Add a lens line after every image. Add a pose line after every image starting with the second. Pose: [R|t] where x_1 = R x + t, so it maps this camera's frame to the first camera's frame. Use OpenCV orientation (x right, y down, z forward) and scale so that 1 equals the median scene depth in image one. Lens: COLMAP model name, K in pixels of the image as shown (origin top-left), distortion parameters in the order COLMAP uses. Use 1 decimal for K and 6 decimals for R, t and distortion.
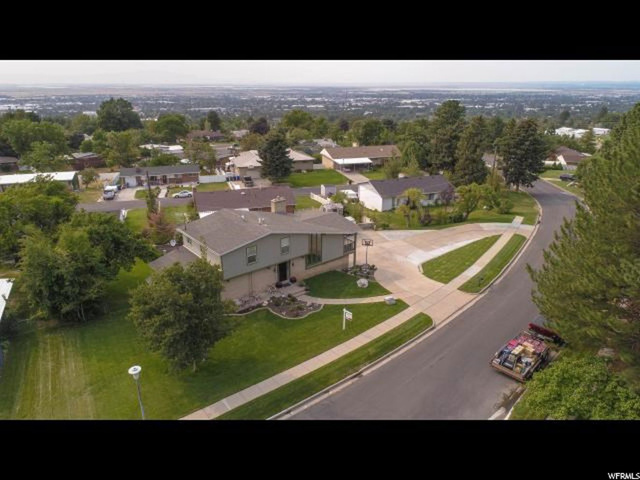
lens RADIAL K [[429.7, 0, 321.3], [0, 429.7, 240.2], [0, 0, 1]] dist [0.003269, -0.005763]
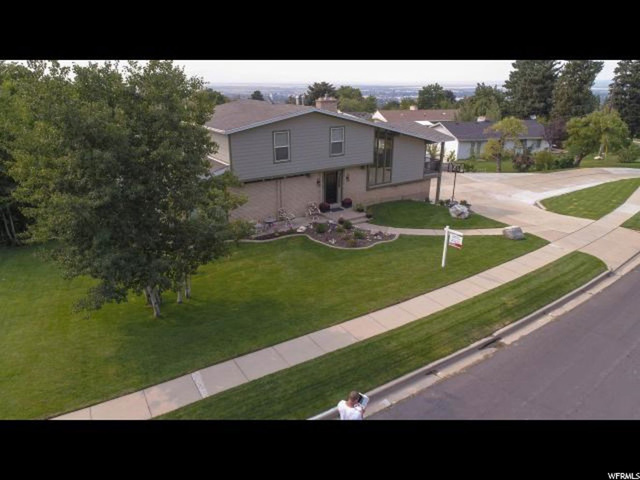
lens RADIAL K [[429.7, 0, 320.6], [0, 429.7, 241.5], [0, 0, 1]] dist [0.003269, -0.005763]
pose [[0.994614, 0.033401, -0.098120, -0.042853], [-0.032767, 0.999430, 0.008076, 0.155030], [0.098334, -0.004817, 0.995142, 0.390950]]
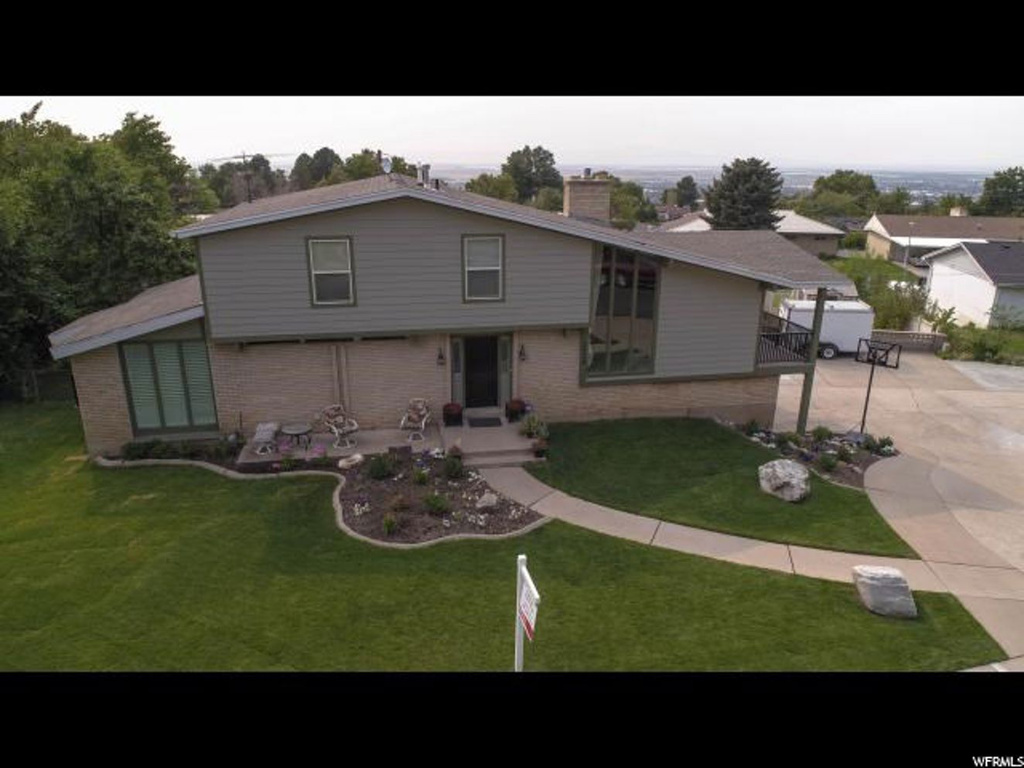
lens RADIAL K [[687.6, 0, 510.9], [0, 687.6, 386.0], [0, 0, 1]] dist [0.003269, -0.005763]
pose [[0.867289, 0.157396, -0.472267, 0.145711], [-0.175269, 0.984501, 0.006241, 0.079820], [0.465930, 0.077361, 0.881433, 0.652875]]
